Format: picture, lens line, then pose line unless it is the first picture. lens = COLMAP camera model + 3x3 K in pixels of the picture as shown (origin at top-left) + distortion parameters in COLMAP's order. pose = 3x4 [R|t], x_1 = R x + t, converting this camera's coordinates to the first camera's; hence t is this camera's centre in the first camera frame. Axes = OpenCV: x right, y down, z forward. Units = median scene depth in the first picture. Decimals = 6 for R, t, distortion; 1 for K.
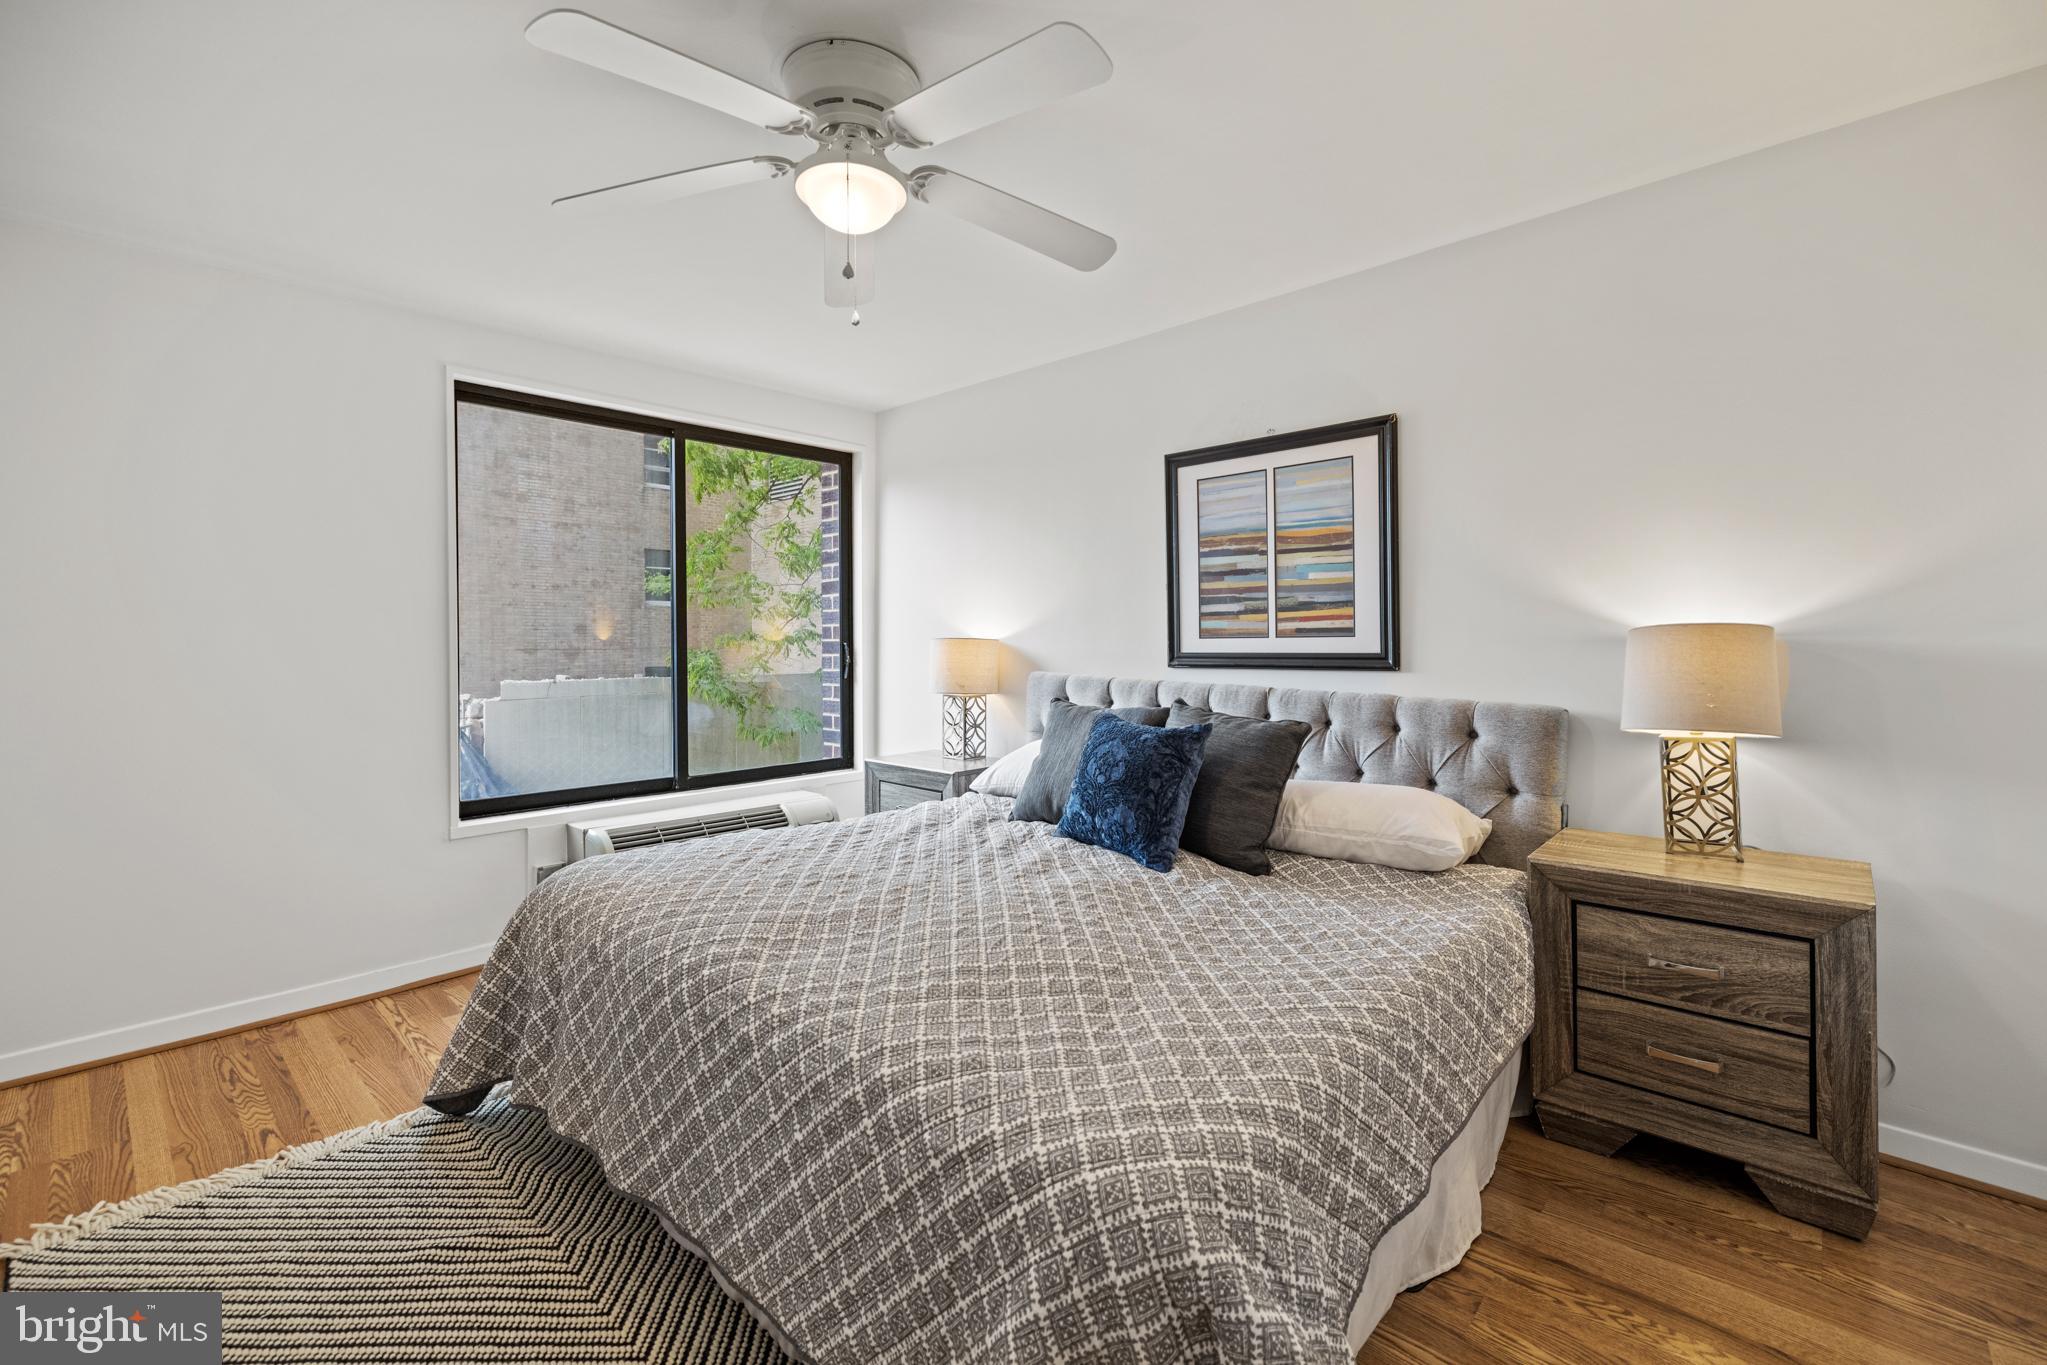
lens RADIAL K [[884.4, 0, 1028.5], [0, 884.4, 637.4], [0, 0, 1]] dist [-0.000433, -0.000214]
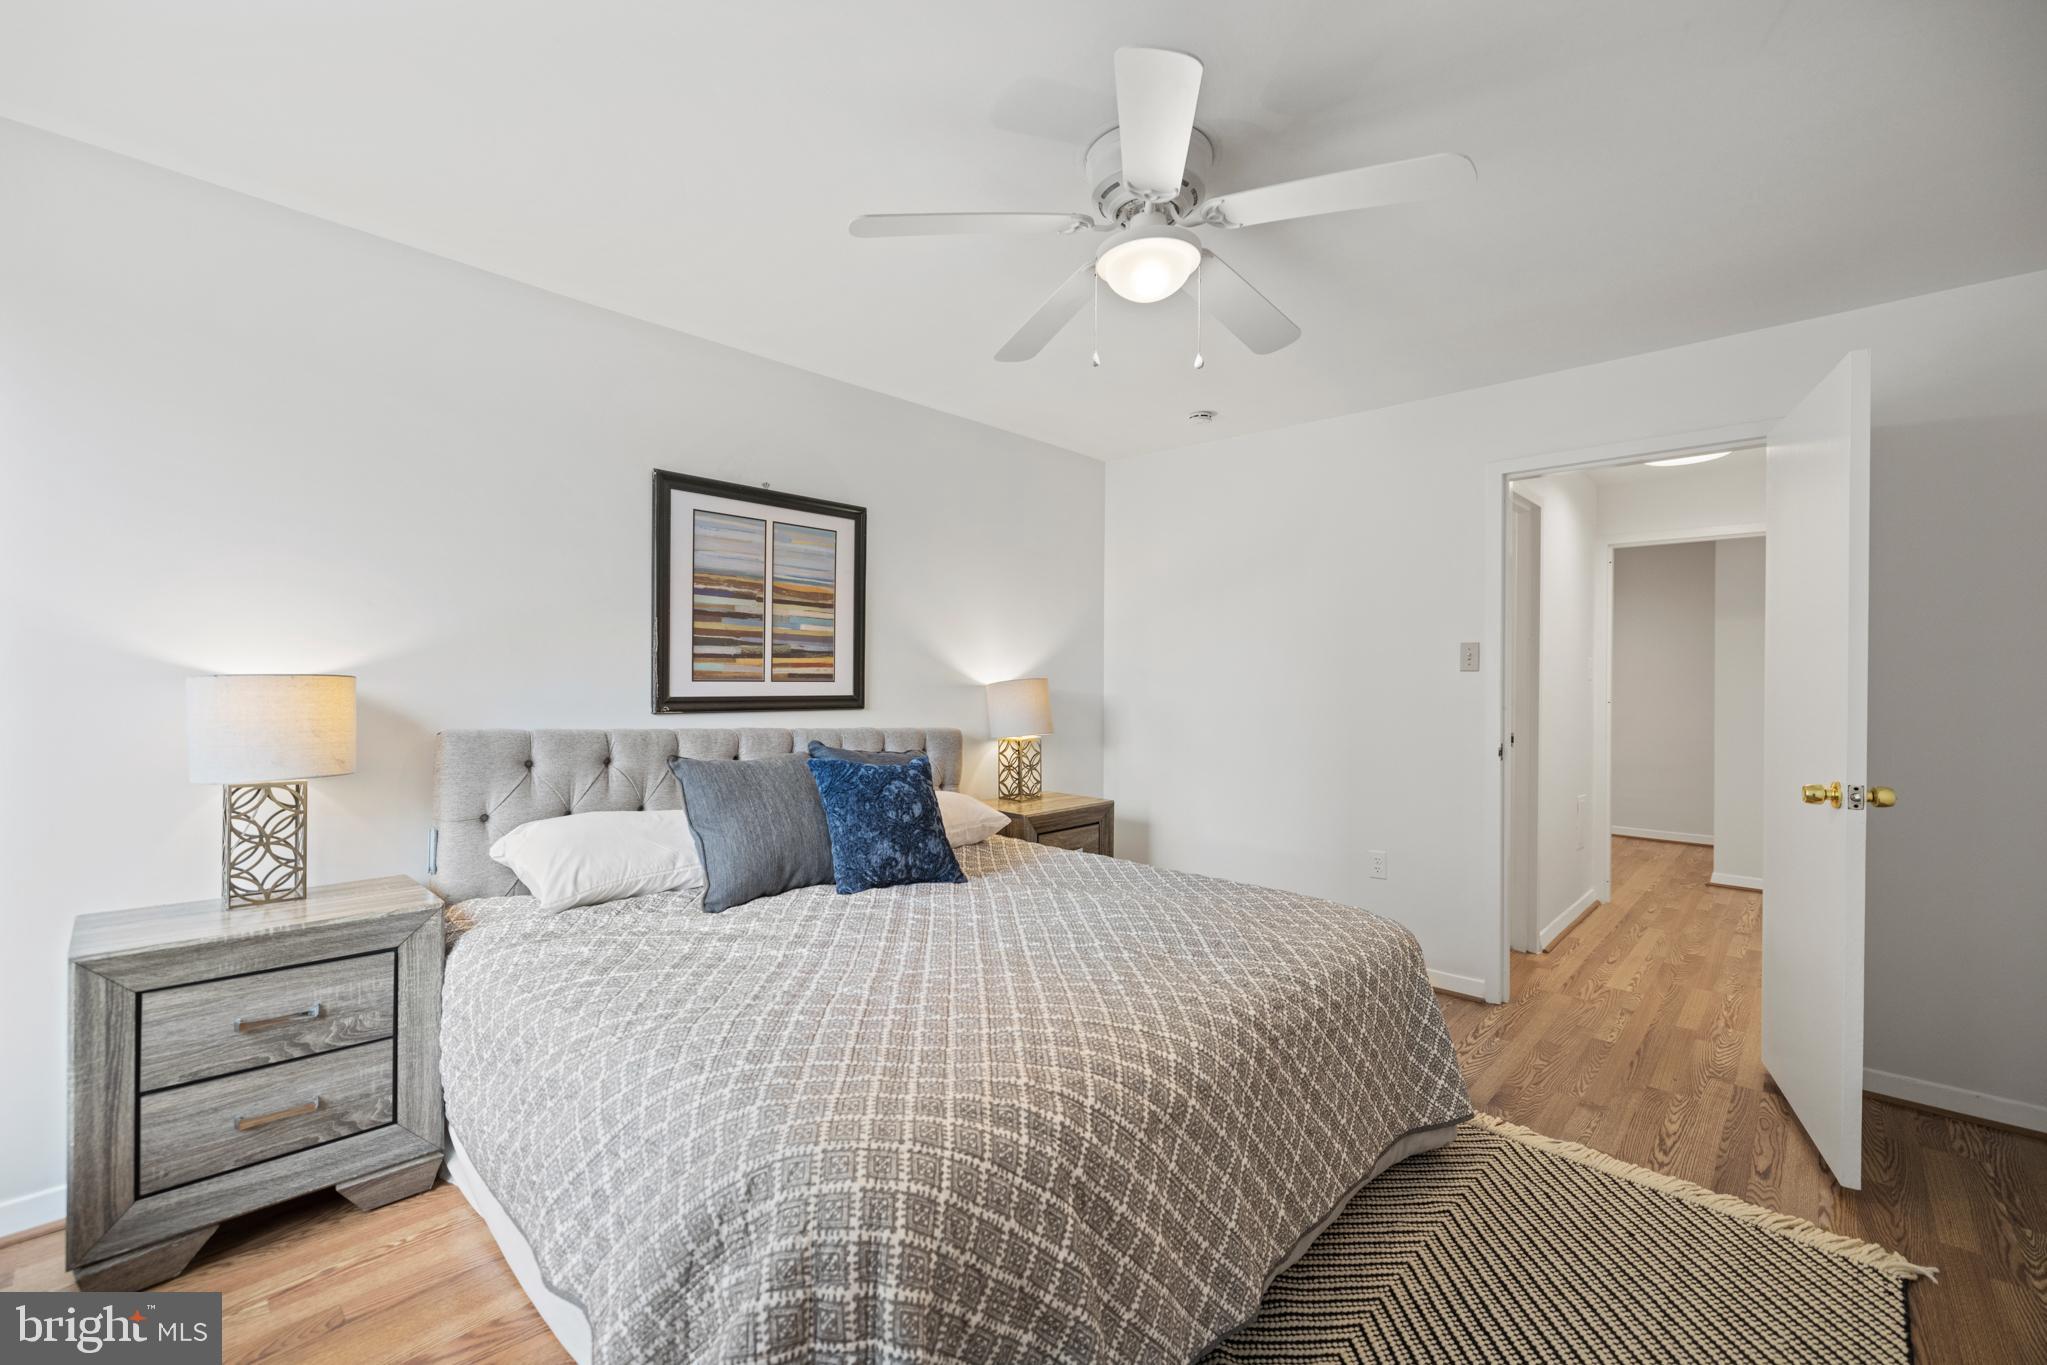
lens RADIAL K [[857.3, 0, 1021.4], [0, 857.3, 680.0], [0, 0, 1]] dist [-0.000056, -0.000008]
pose [[0.008585, 0.010172, 0.999911, -0.736787], [-0.011967, 0.999878, -0.010069, 0.004991], [-0.999892, -0.011879, 0.008706, 0.685556]]
